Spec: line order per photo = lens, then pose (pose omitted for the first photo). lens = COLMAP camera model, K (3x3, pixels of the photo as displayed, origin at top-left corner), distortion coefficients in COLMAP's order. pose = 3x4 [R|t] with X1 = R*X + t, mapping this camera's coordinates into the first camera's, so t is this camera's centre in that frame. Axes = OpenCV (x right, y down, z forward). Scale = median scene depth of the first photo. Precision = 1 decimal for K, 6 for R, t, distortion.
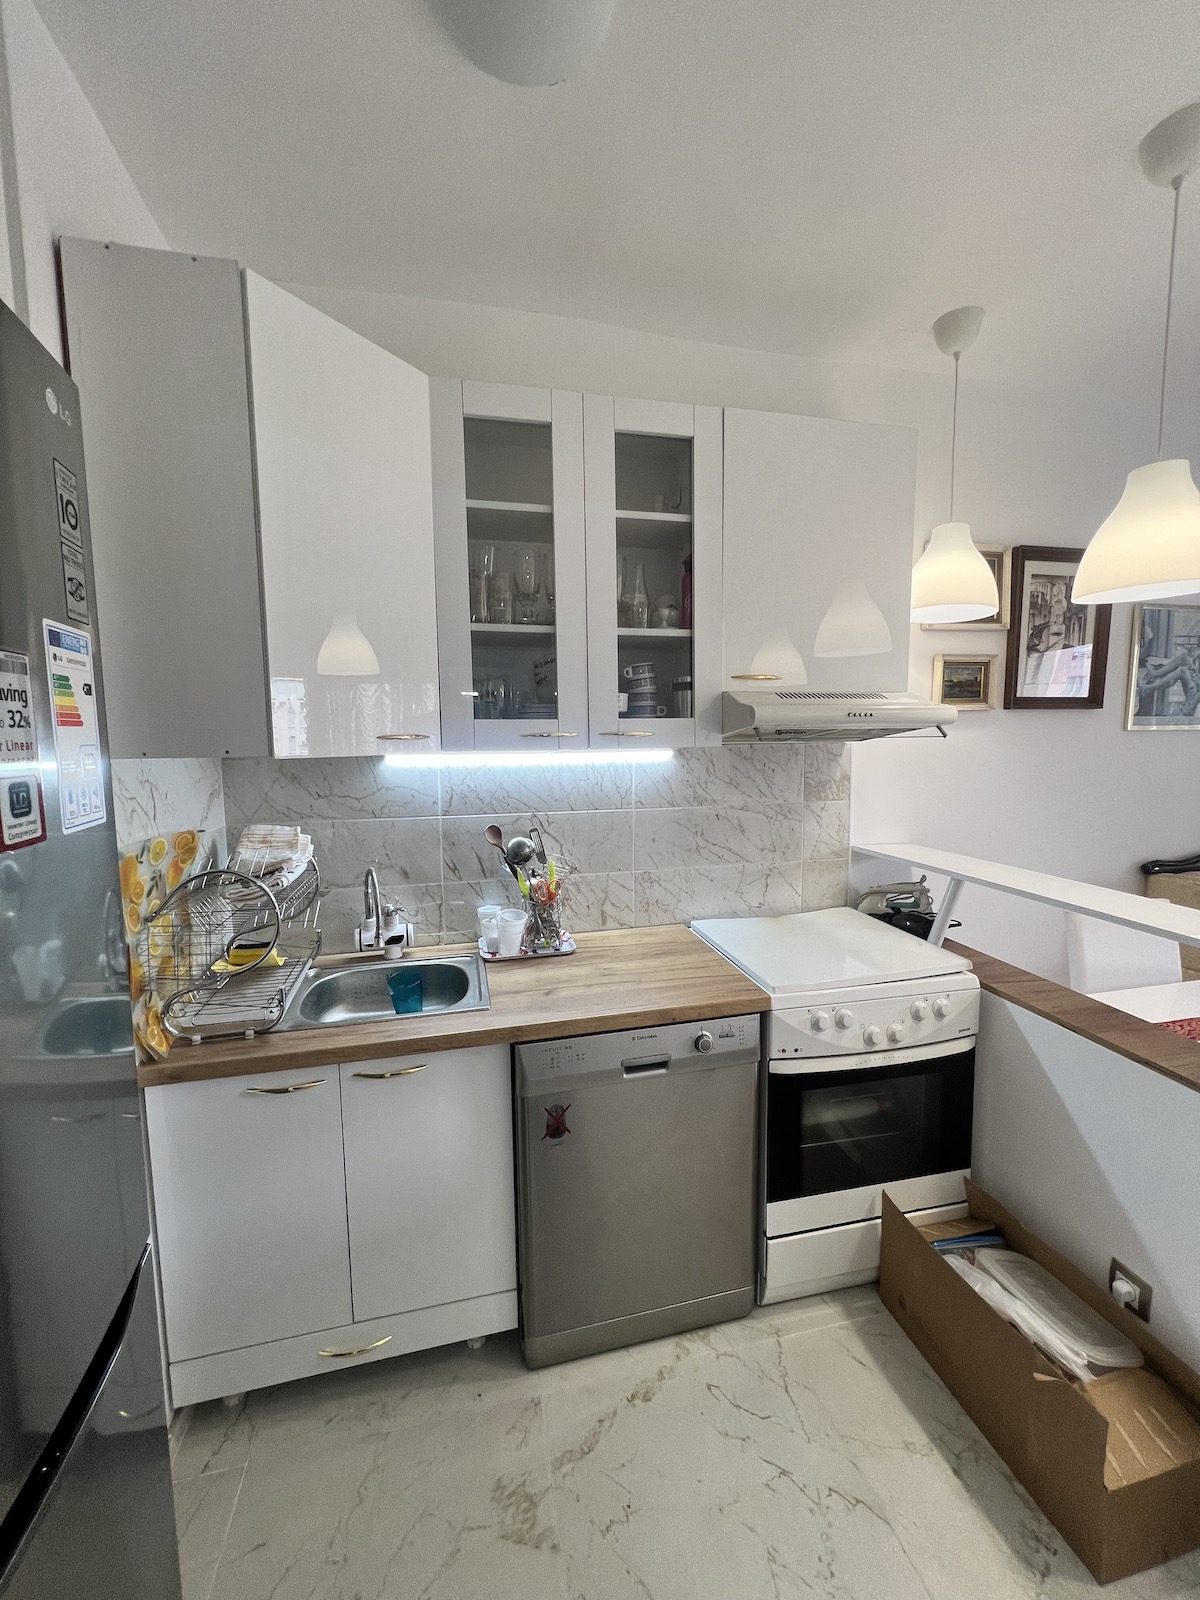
lens RADIAL K [[637.9, 0, 593.3], [0, 637.9, 800.9], [0, 0, 1]] dist [-0.000944, -0.000343]
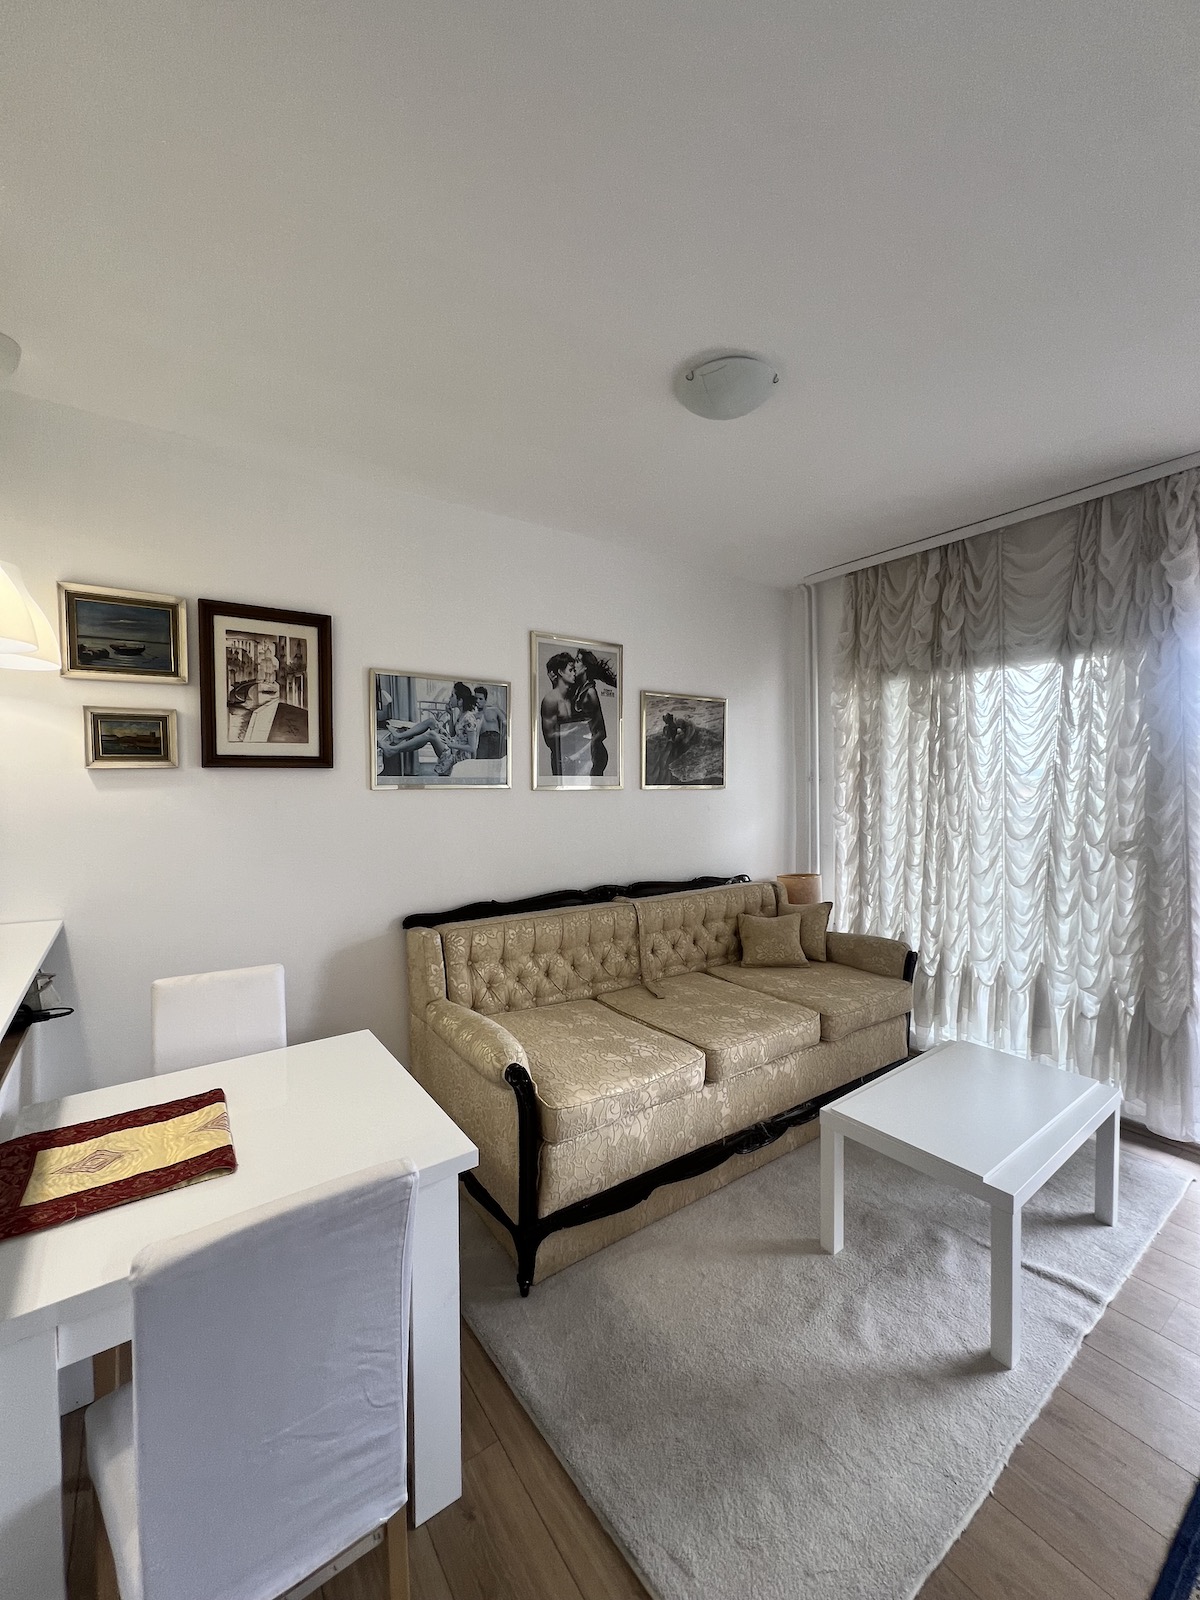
lens RADIAL K [[637.9, 0, 597.2], [0, 637.9, 799.6], [0, 0, 1]] dist [-0.000944, -0.000343]
pose [[0.924628, -0.003003, 0.380860, 1.000339], [0.033140, 0.996811, -0.072595, -0.009814], [-0.379427, 0.079745, 0.921779, -0.107302]]
